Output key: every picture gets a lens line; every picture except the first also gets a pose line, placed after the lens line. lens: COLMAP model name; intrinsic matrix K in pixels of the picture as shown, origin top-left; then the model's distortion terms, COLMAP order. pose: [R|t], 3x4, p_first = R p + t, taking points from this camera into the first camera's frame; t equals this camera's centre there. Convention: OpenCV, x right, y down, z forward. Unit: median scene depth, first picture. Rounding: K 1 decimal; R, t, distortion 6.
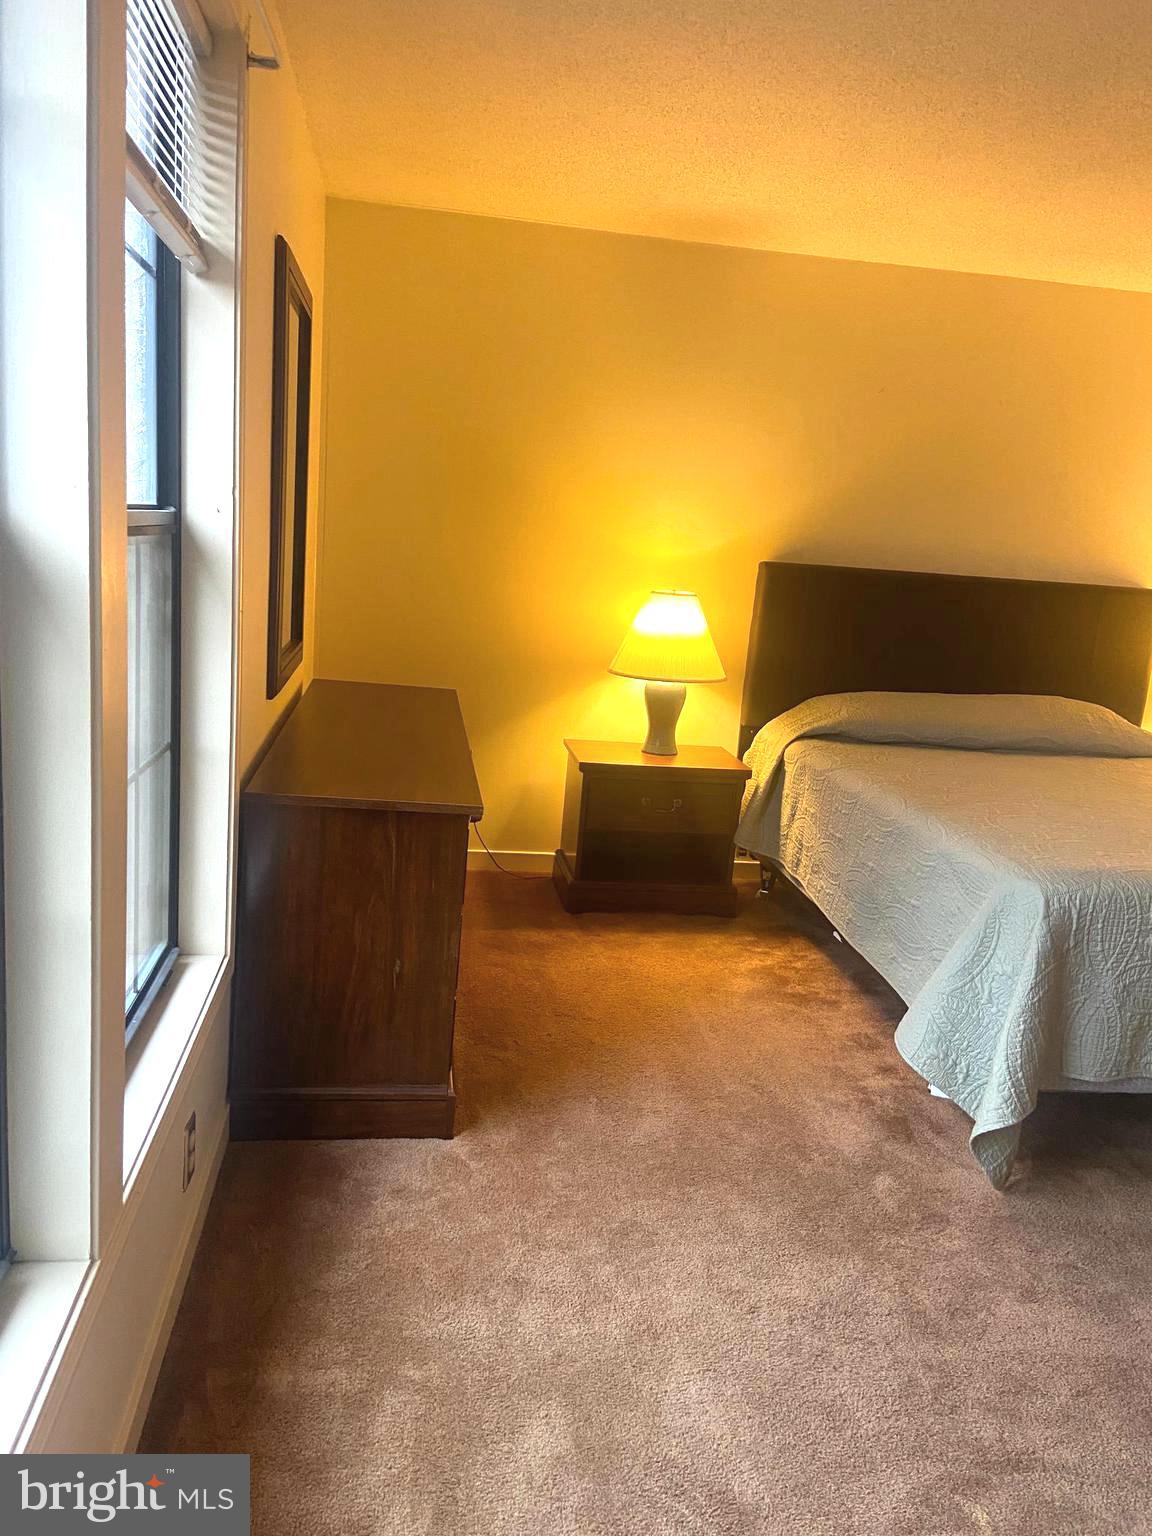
lens RADIAL K [[1154.4, 0, 576.0], [0, 1154.4, 768.0], [0, 0, 1]] dist [0.150361, -0.194537]
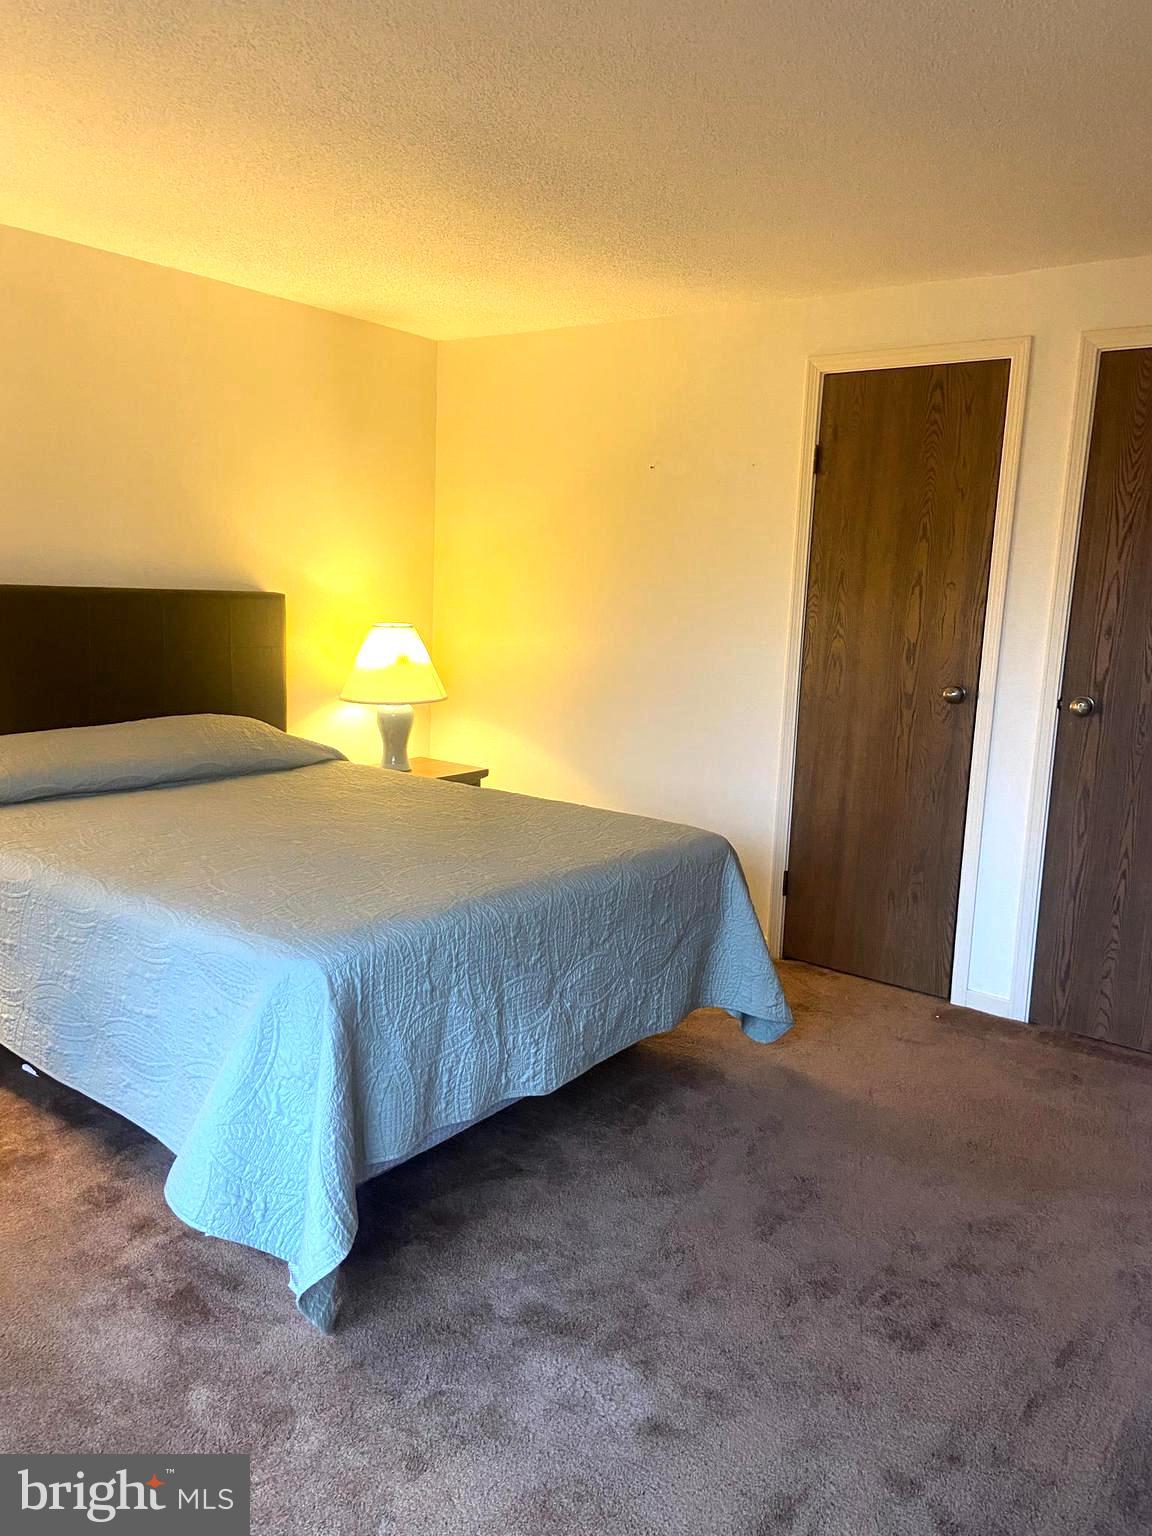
lens RADIAL K [[1154.4, 0, 576.0], [0, 1154.4, 768.0], [0, 0, 1]] dist [0.150361, -0.194537]
pose [[0.714372, -0.164089, 0.680256, -0.020654], [0.158537, 0.984793, 0.071060, -0.064933], [-0.681571, 0.057082, 0.729522, 0.239371]]
